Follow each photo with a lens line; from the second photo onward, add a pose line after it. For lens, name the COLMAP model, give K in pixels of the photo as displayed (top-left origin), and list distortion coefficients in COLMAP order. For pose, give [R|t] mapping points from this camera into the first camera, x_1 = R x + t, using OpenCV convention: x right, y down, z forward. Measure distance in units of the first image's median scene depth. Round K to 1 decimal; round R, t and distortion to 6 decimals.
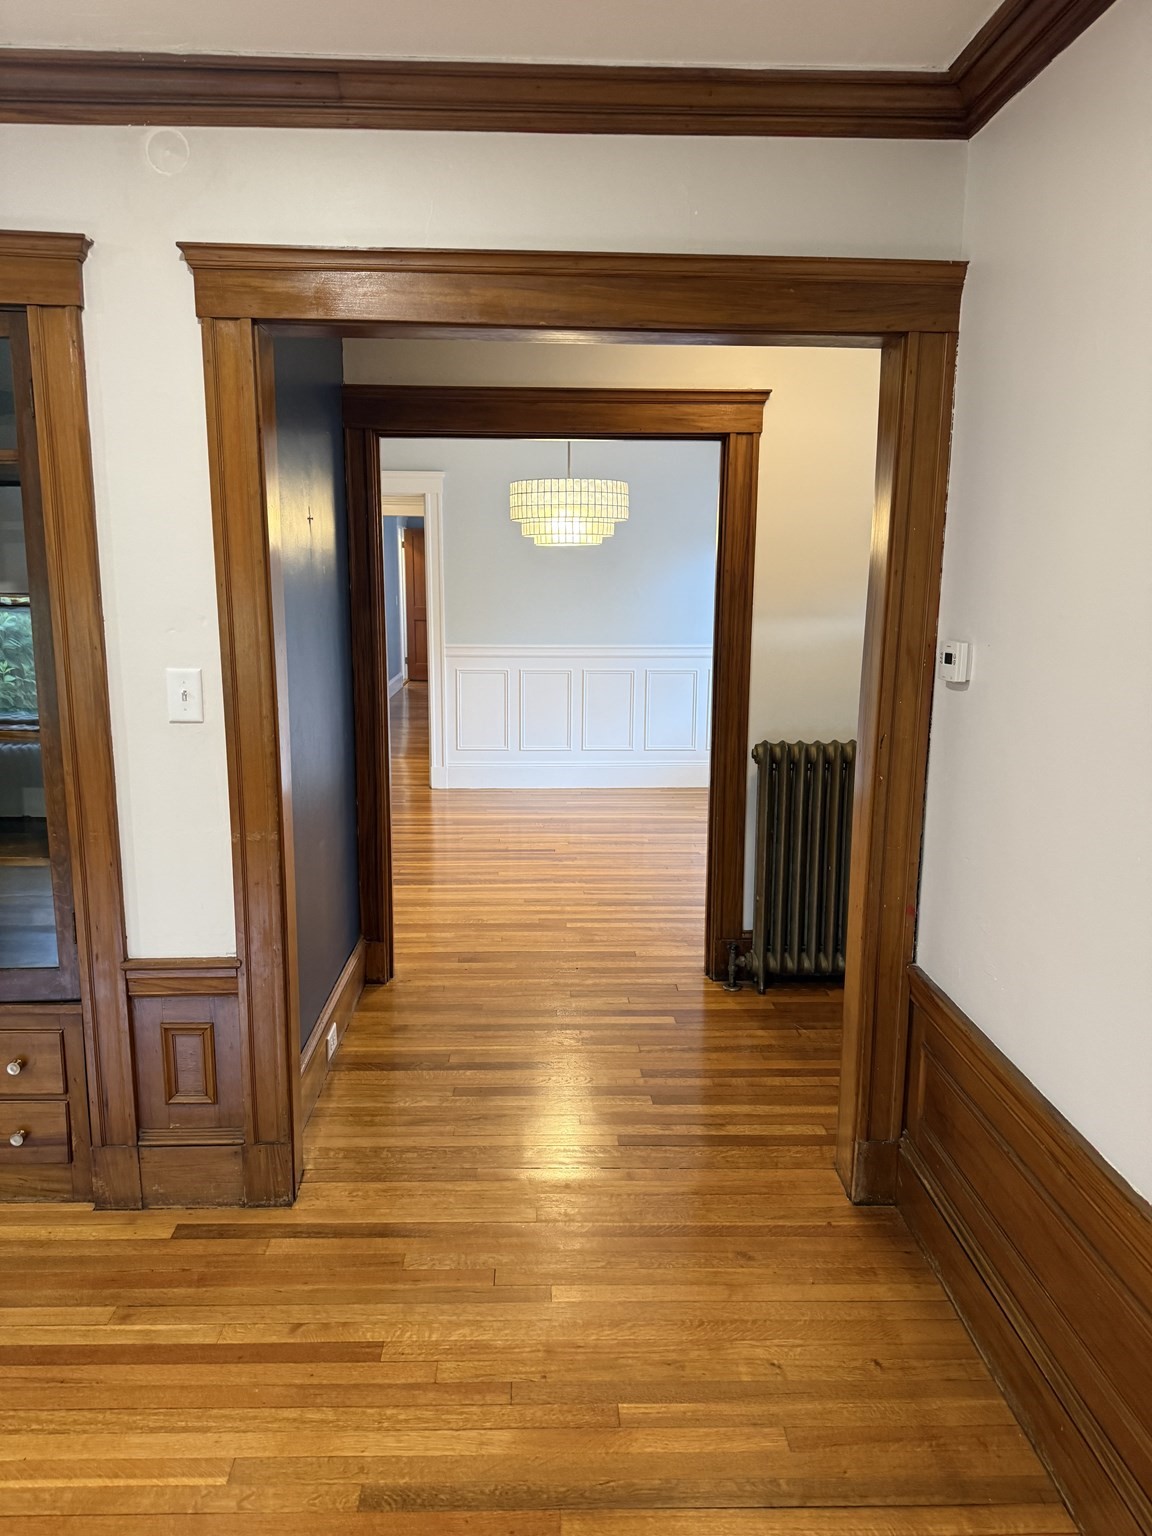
lens RADIAL K [[1087.9, 0, 576.0], [0, 1087.9, 768.0], [0, 0, 1]] dist [0.180239, -0.307177]
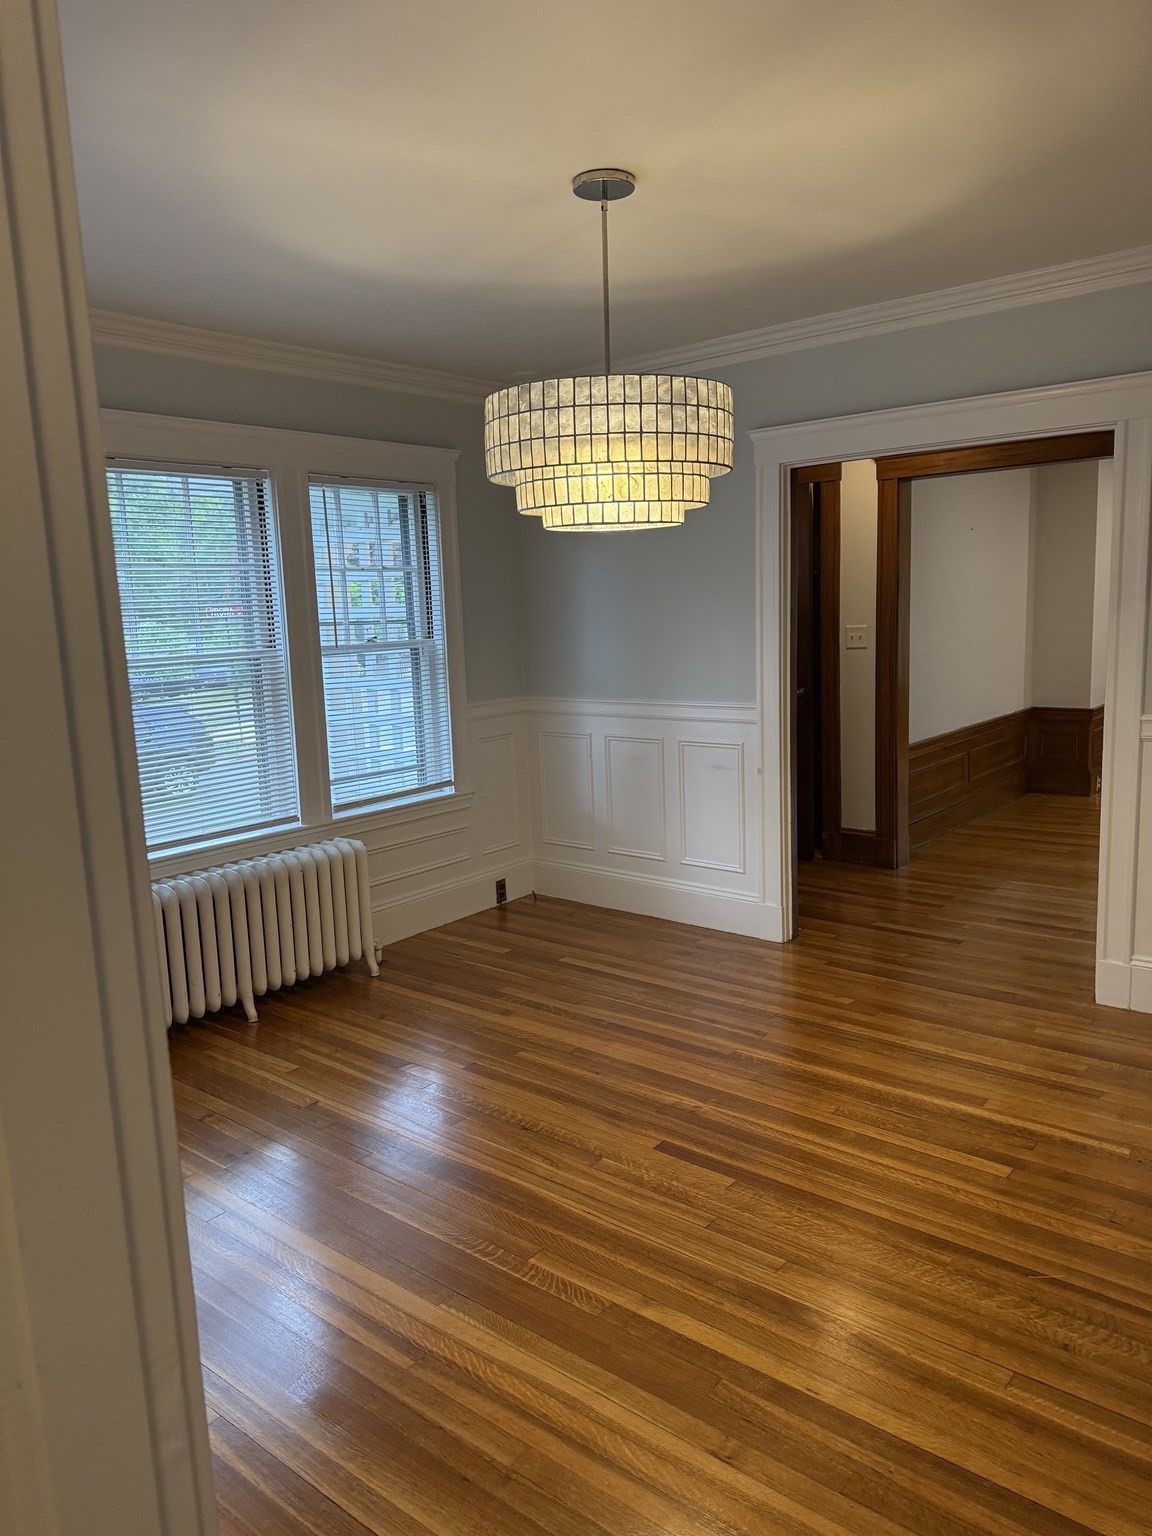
lens RADIAL K [[1087.9, 0, 576.0], [0, 1087.9, 768.0], [0, 0, 1]] dist [0.180239, -0.307177]
pose [[-0.750789, -0.084619, 0.655100, -0.389823], [0.148681, 0.944661, 0.292419, -0.303499], [-0.643592, 0.316946, -0.696660, 1.674871]]
